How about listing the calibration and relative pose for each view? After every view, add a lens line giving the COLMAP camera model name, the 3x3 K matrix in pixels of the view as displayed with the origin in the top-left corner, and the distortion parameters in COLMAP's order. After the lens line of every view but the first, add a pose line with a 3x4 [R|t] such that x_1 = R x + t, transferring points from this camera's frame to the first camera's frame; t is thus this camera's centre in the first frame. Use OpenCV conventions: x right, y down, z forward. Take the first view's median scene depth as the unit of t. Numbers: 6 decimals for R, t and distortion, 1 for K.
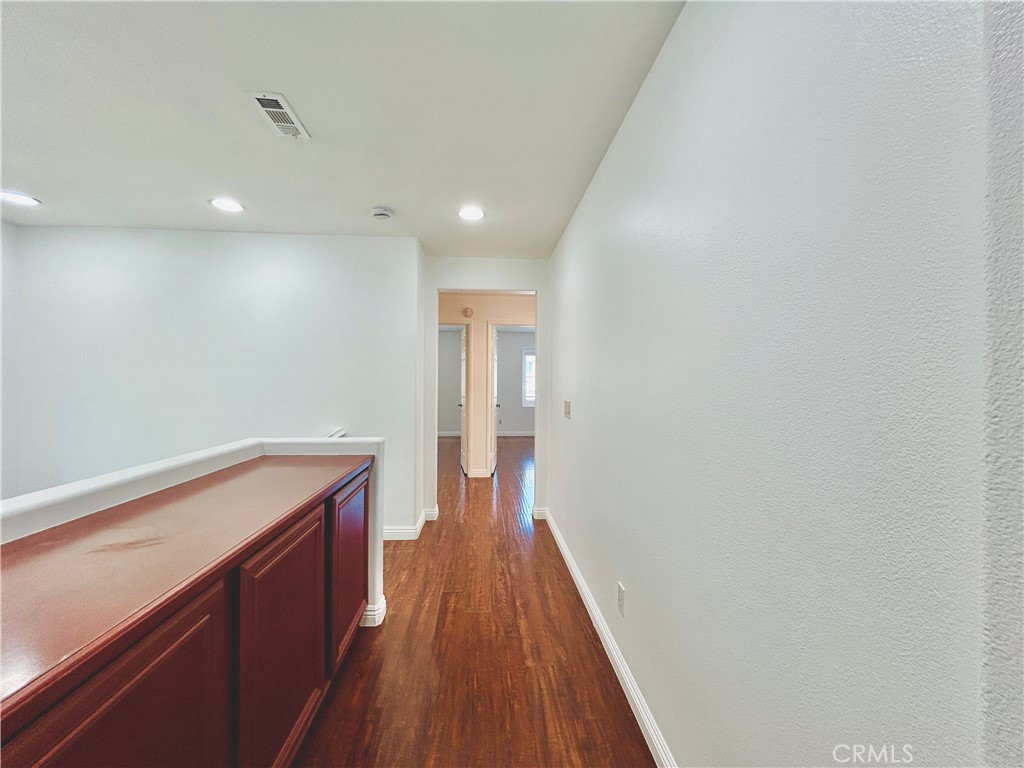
lens RADIAL K [[416.0, 0, 512.0], [0, 416.0, 384.0], [0, 0, 1]] dist [-0.001164, 0.000500]
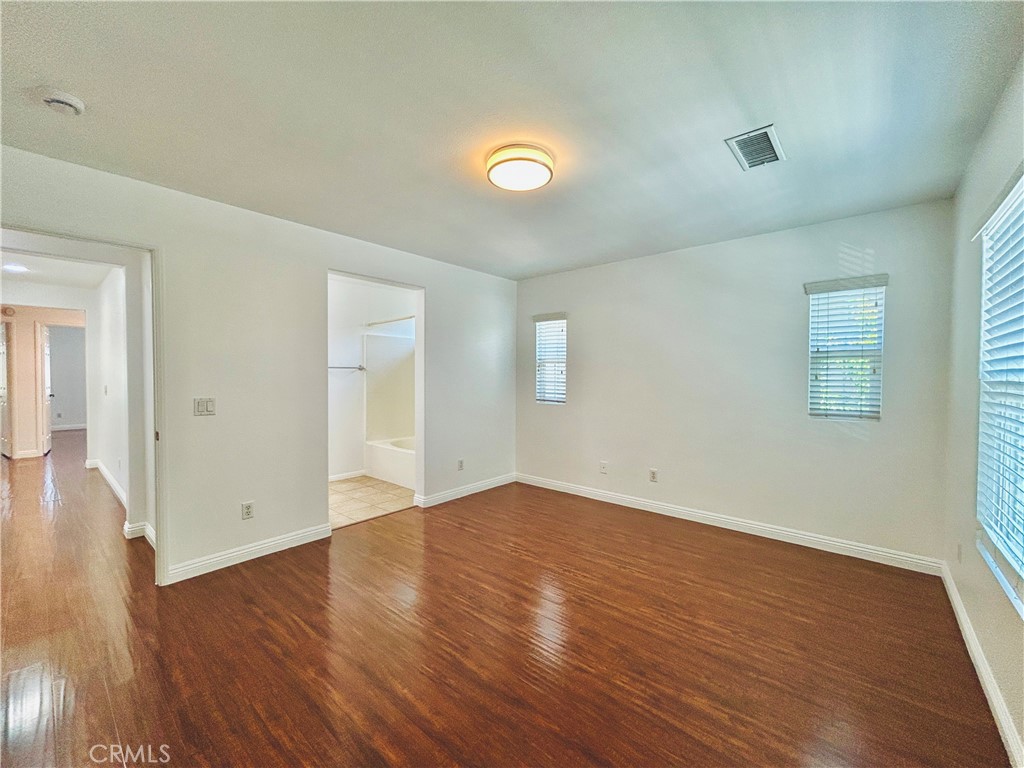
lens RADIAL K [[416.0, 0, 512.0], [0, 416.0, 384.0], [0, 0, 1]] dist [-0.001164, 0.000500]
pose [[0.702109, -0.017433, 0.711856, 0.041343], [0.001952, 0.999744, 0.022557, -0.000584], [-0.712067, -0.014448, 0.701963, -0.675812]]
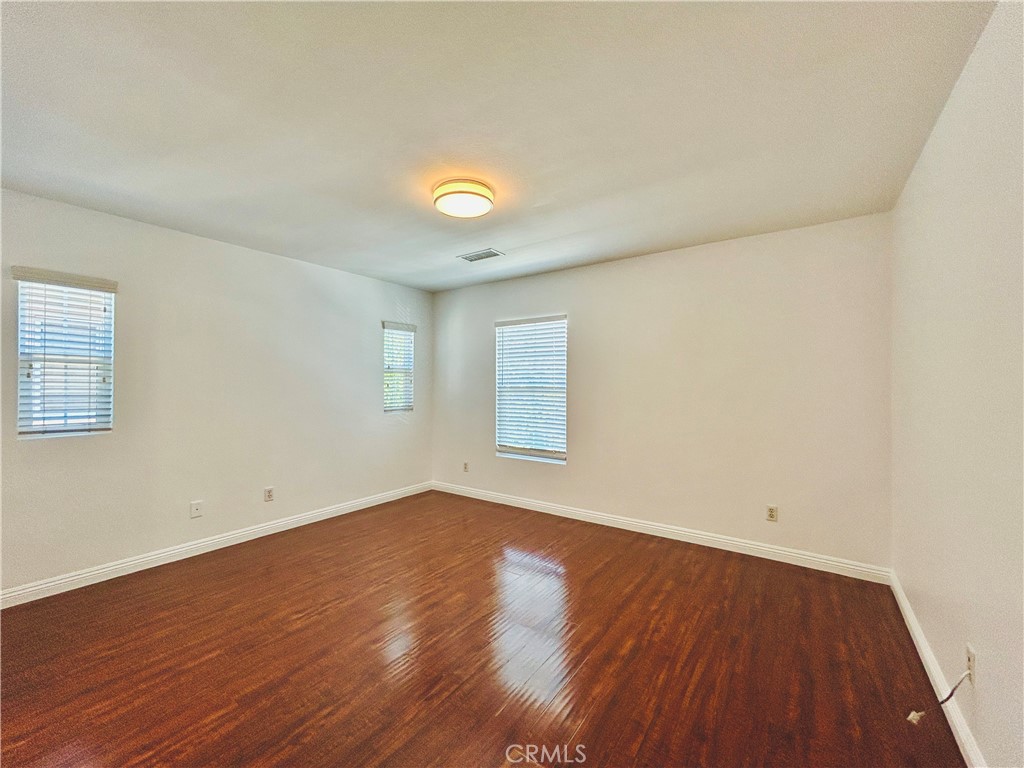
lens RADIAL K [[415.0, 0, 512.0], [0, 415.0, 384.0], [0, 0, 1]] dist [0.020704, 0.000210]
pose [[-0.771498, -0.003133, 0.636224, -0.072993], [-0.001499, 0.999994, 0.003107, -0.005847], [-0.636230, 0.001444, -0.771498, 1.407891]]
